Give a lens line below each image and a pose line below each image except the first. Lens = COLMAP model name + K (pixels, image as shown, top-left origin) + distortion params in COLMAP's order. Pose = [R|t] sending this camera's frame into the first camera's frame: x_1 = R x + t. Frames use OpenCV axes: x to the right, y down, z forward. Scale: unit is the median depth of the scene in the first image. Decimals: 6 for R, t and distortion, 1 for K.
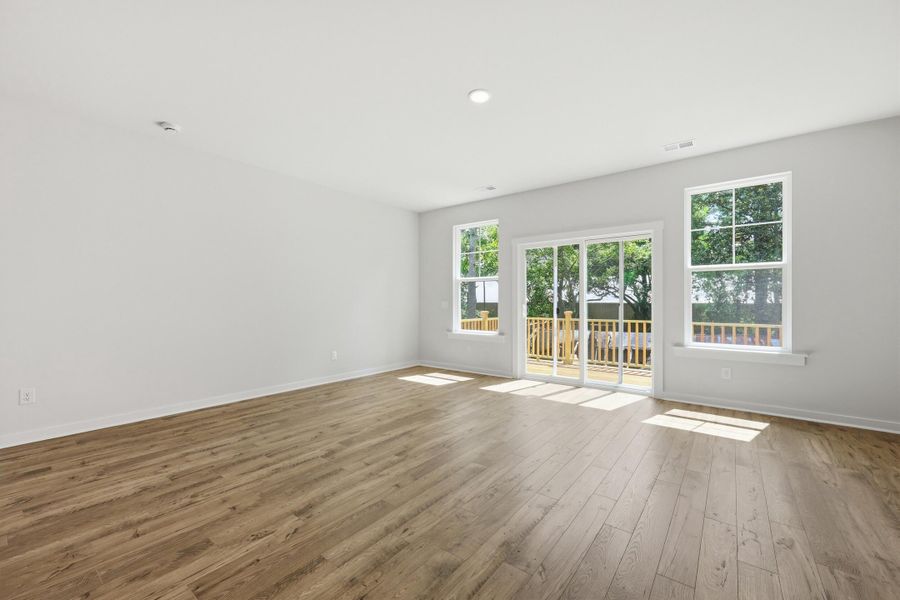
lens RADIAL K [[384.3, 0, 447.9], [0, 384.3, 303.0], [0, 0, 1]] dist [0.003564, 0.000259]
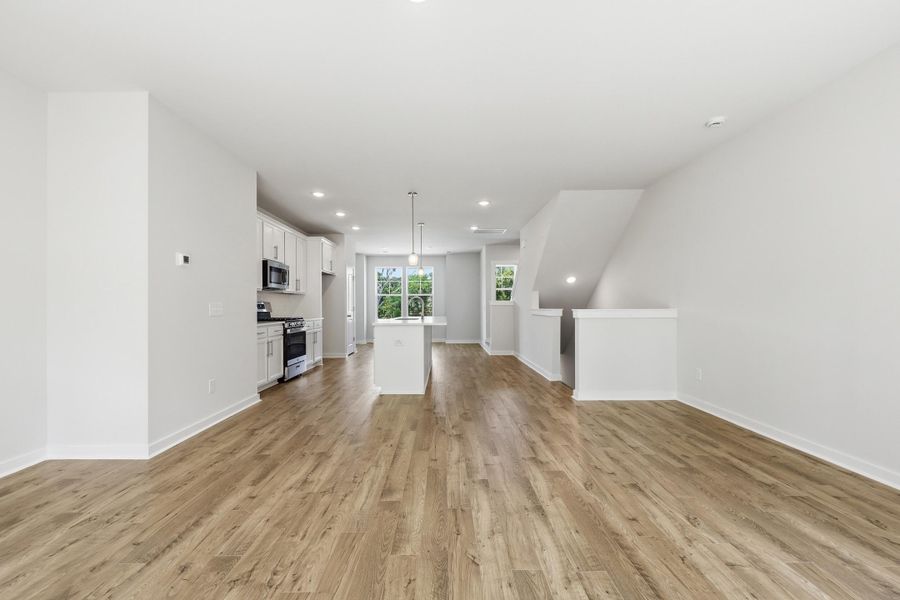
lens RADIAL K [[384.3, 0, 447.9], [0, 384.3, 303.0], [0, 0, 1]] dist [0.003564, 0.000259]
pose [[-0.794215, -0.001245, -0.607635, 0.437044], [0.004434, 0.999959, -0.007844, -0.002074], [0.607621, -0.008924, -0.794177, 1.540148]]
